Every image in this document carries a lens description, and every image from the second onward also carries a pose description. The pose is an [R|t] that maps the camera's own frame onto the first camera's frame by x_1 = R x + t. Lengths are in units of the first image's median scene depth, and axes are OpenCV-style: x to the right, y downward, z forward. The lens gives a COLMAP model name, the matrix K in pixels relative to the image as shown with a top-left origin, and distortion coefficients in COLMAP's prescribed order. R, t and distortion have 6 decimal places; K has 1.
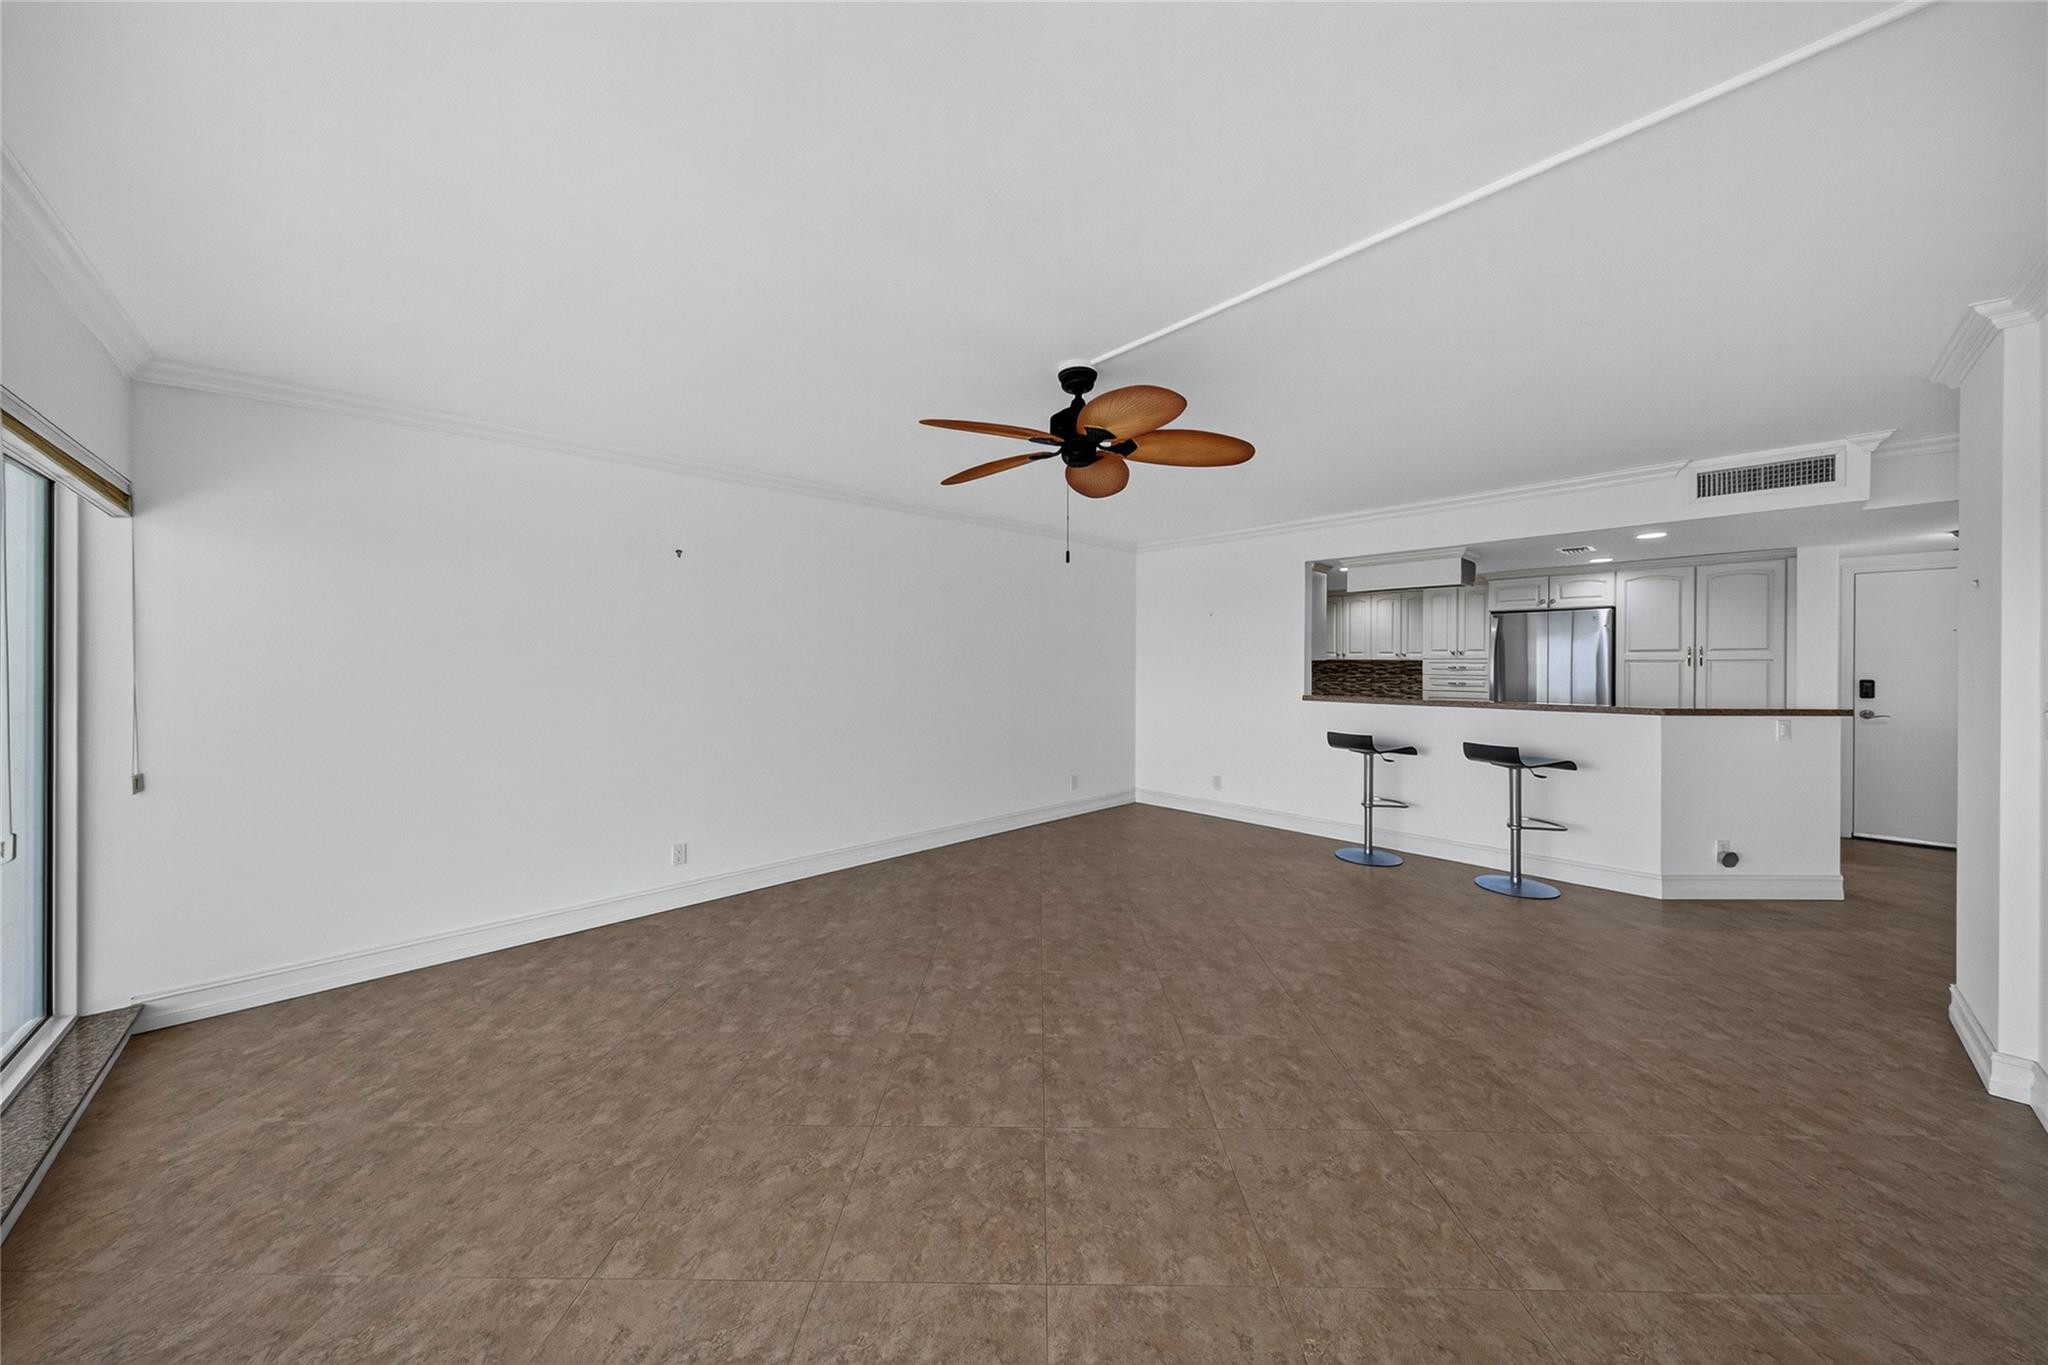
lens RADIAL K [[677.0, 0, 1019.6], [0, 677.0, 666.8], [0, 0, 1]] dist [-0.000272, 0.000009]
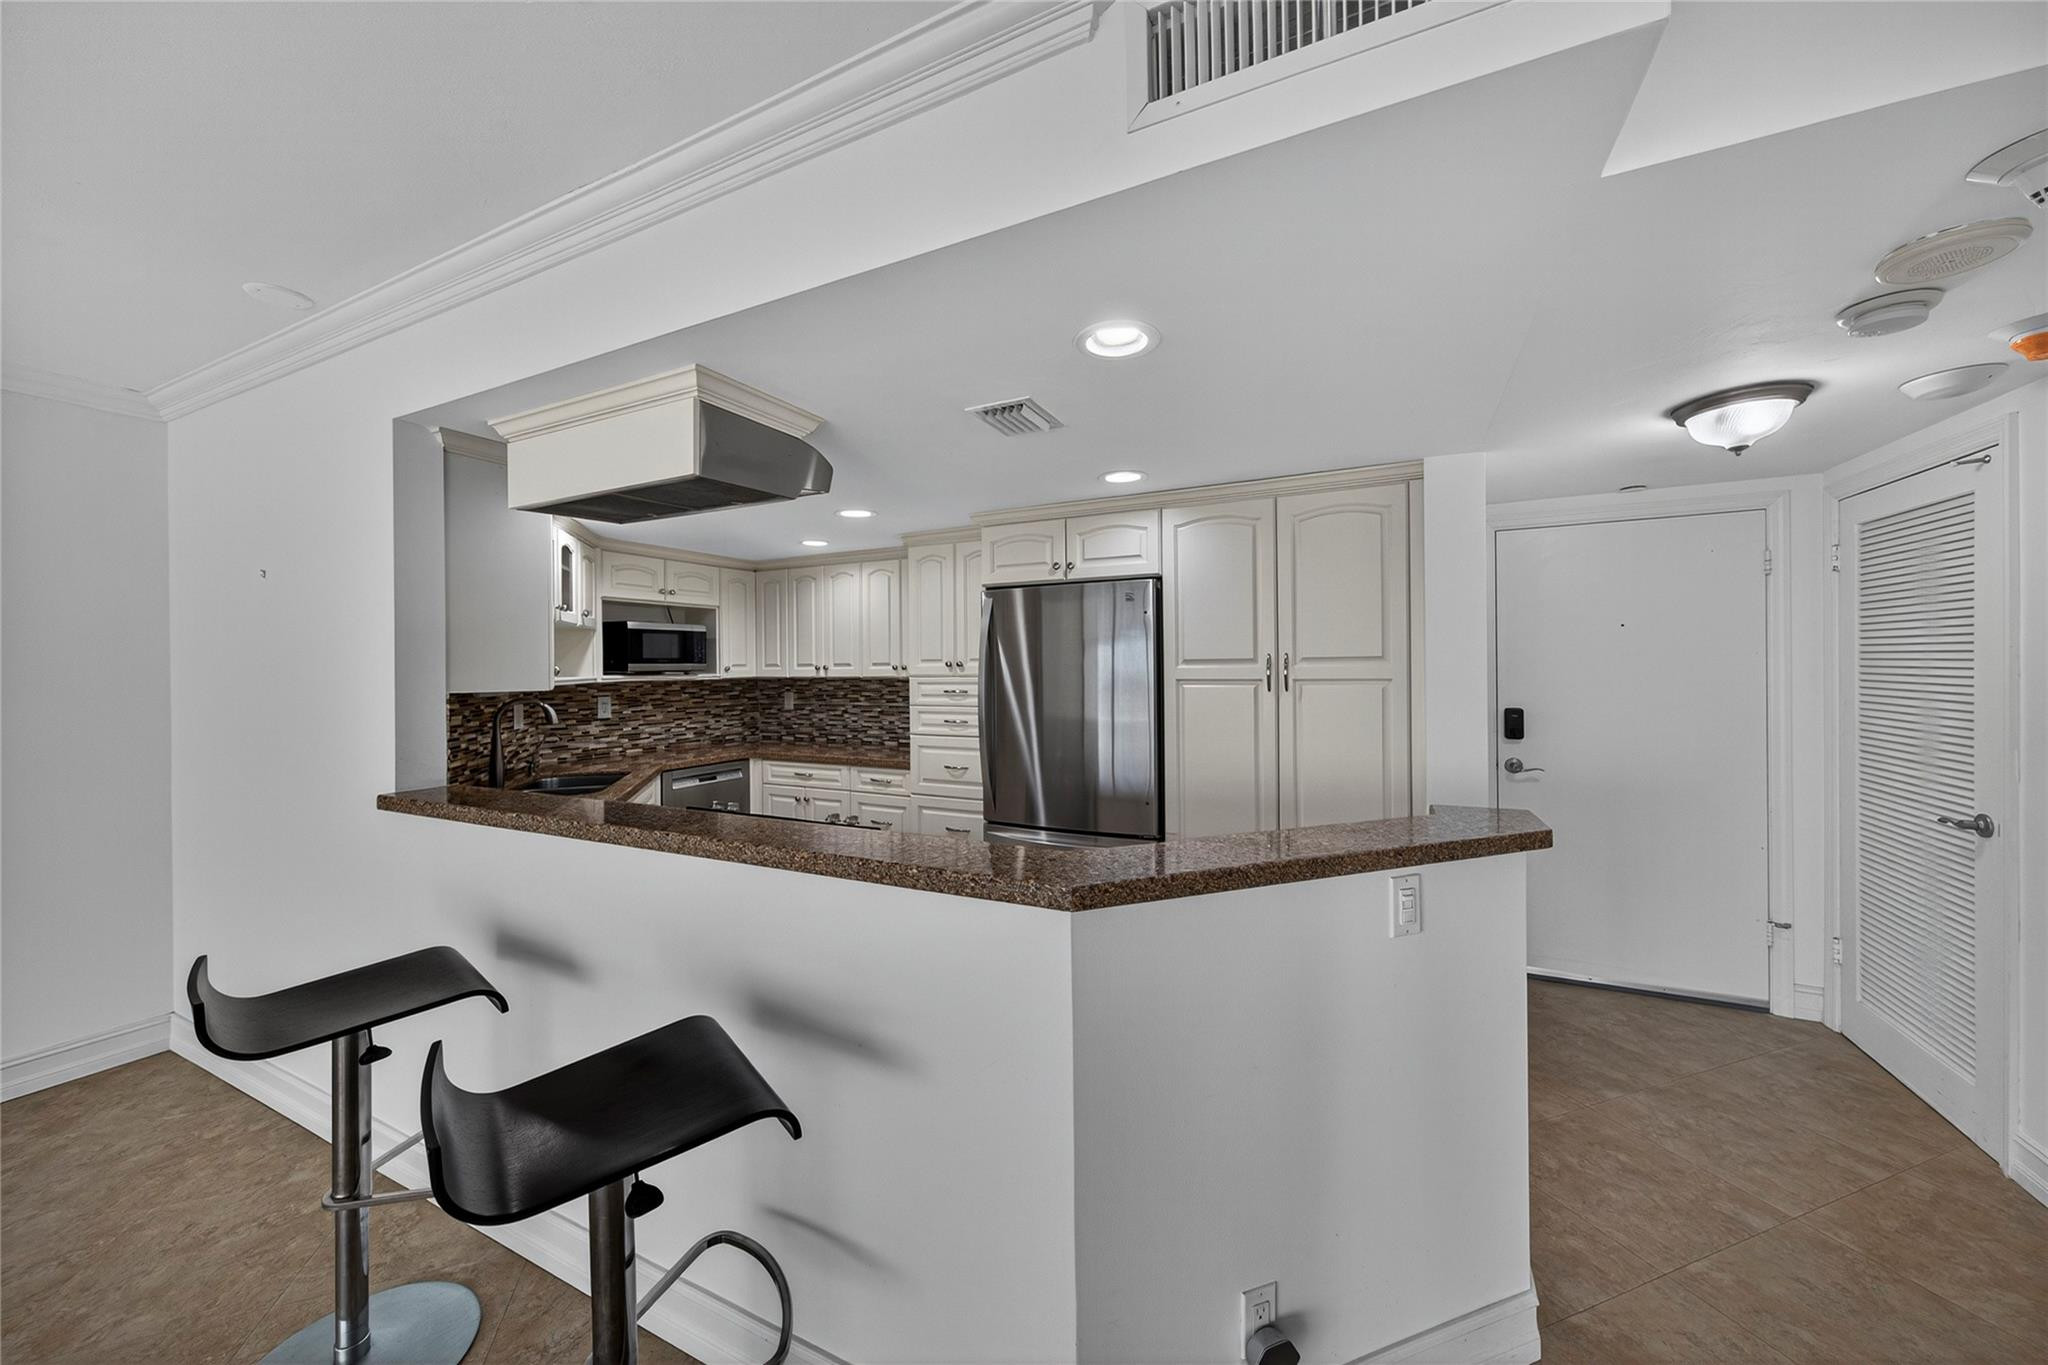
lens RADIAL K [[717.9, 0, 1027.7], [0, 717.9, 668.9], [0, 0, 1]] dist [-0.002865, 0.000015]
pose [[0.937412, -0.009852, 0.348082, 0.600458], [0.012661, 0.999903, -0.005798, -0.016309], [-0.347991, 0.009842, 0.937446, 0.528606]]
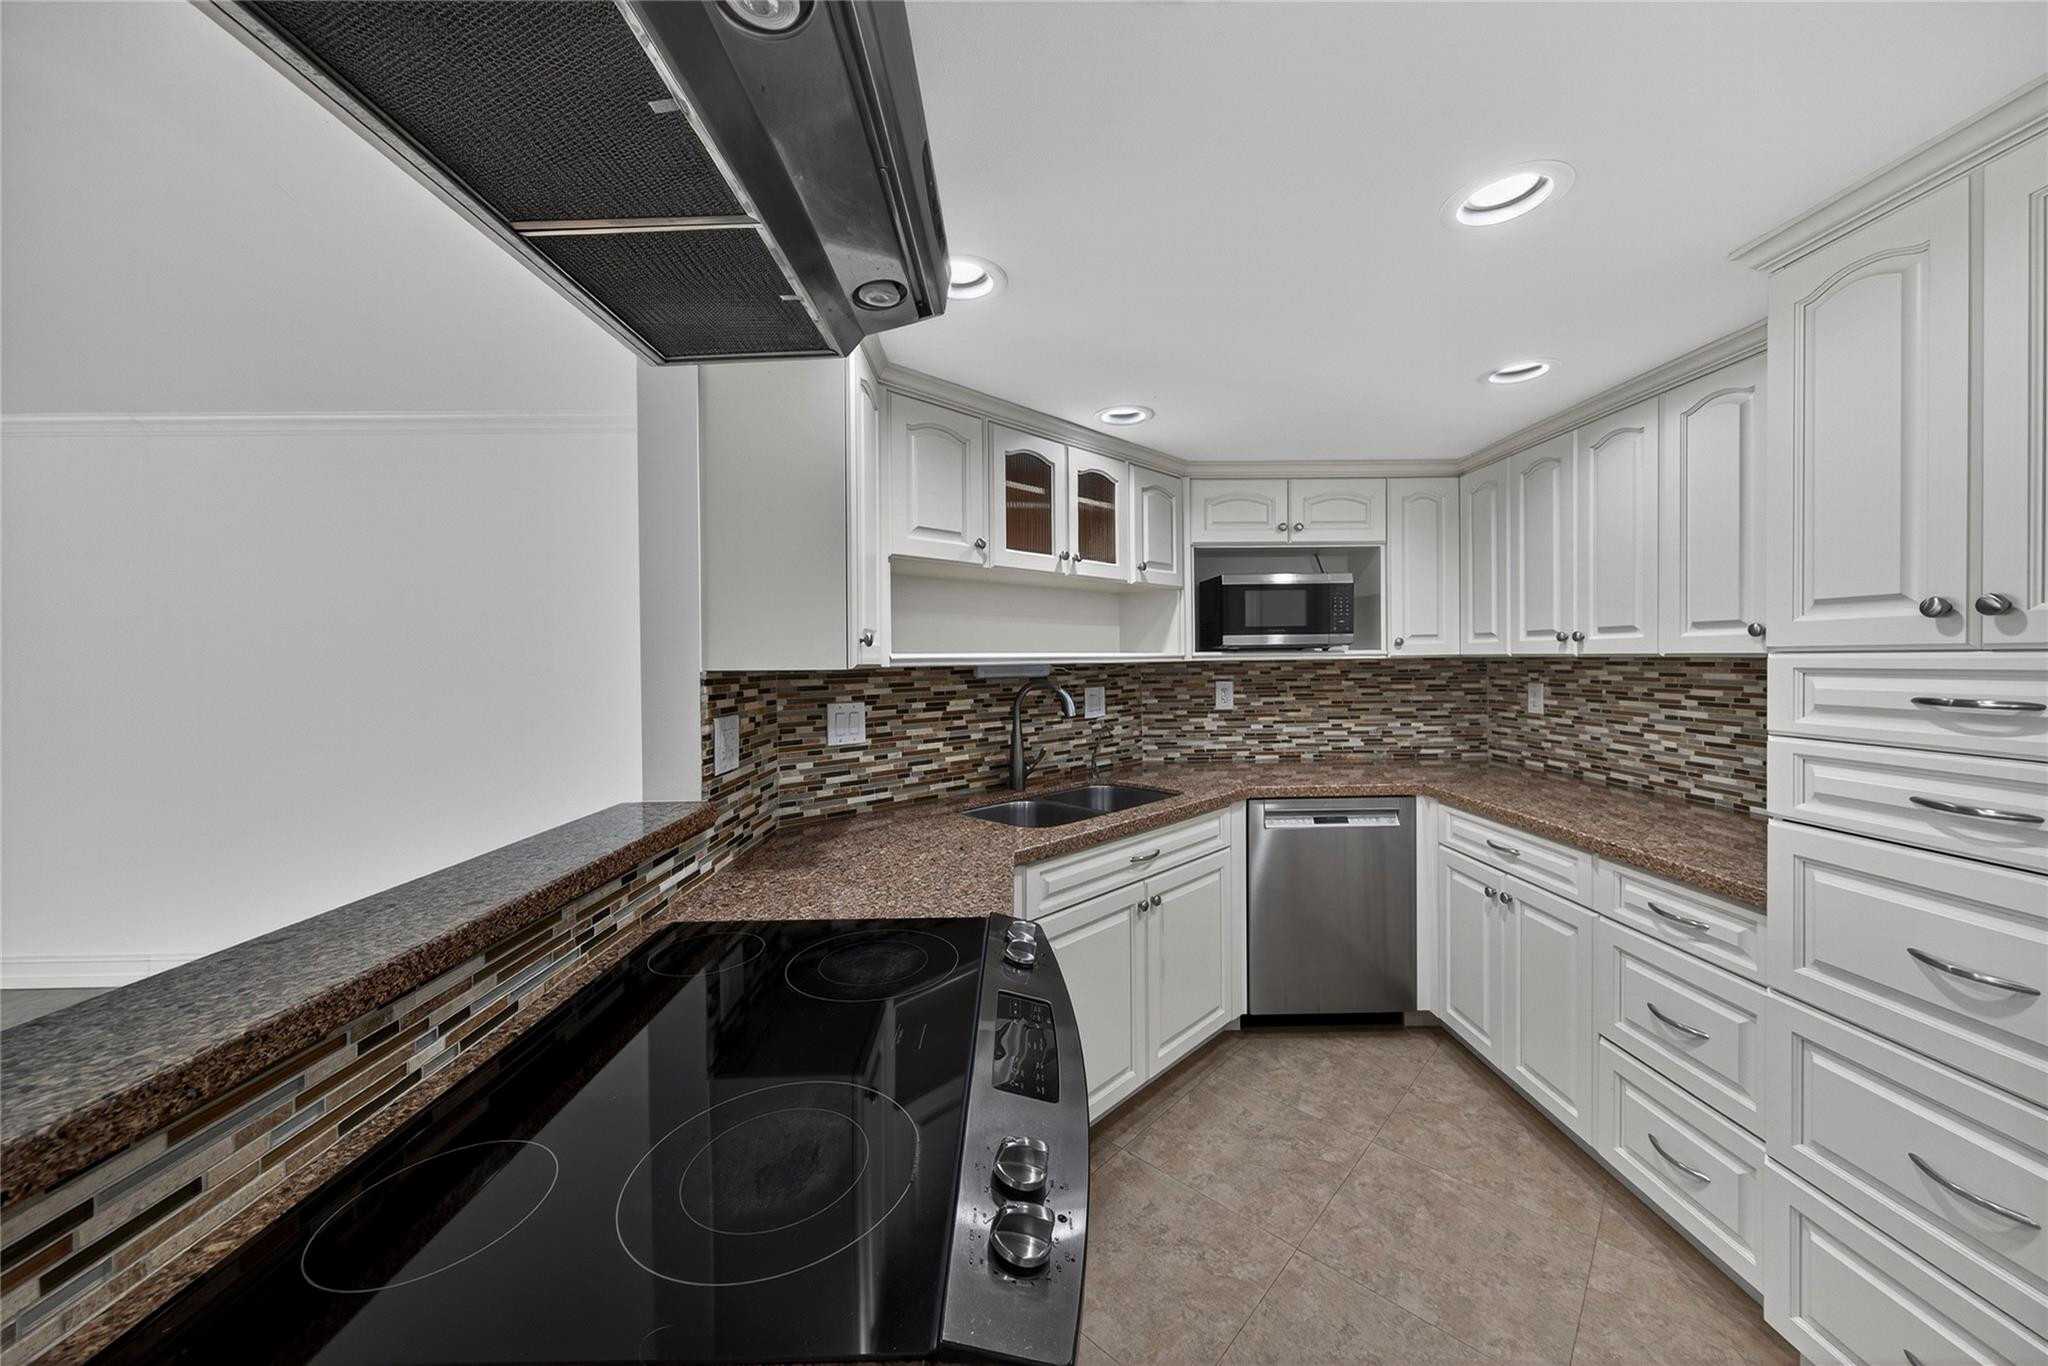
lens RADIAL K [[717.9, 0, 1027.7], [0, 717.9, 669.4], [0, 0, 1]] dist [-0.002865, 0.000015]
pose [[0.731898, 0.000926, -0.681414, 0.721030], [0.005636, 0.999957, 0.007413, -0.011221], [0.681391, -0.009266, 0.731861, 0.885655]]
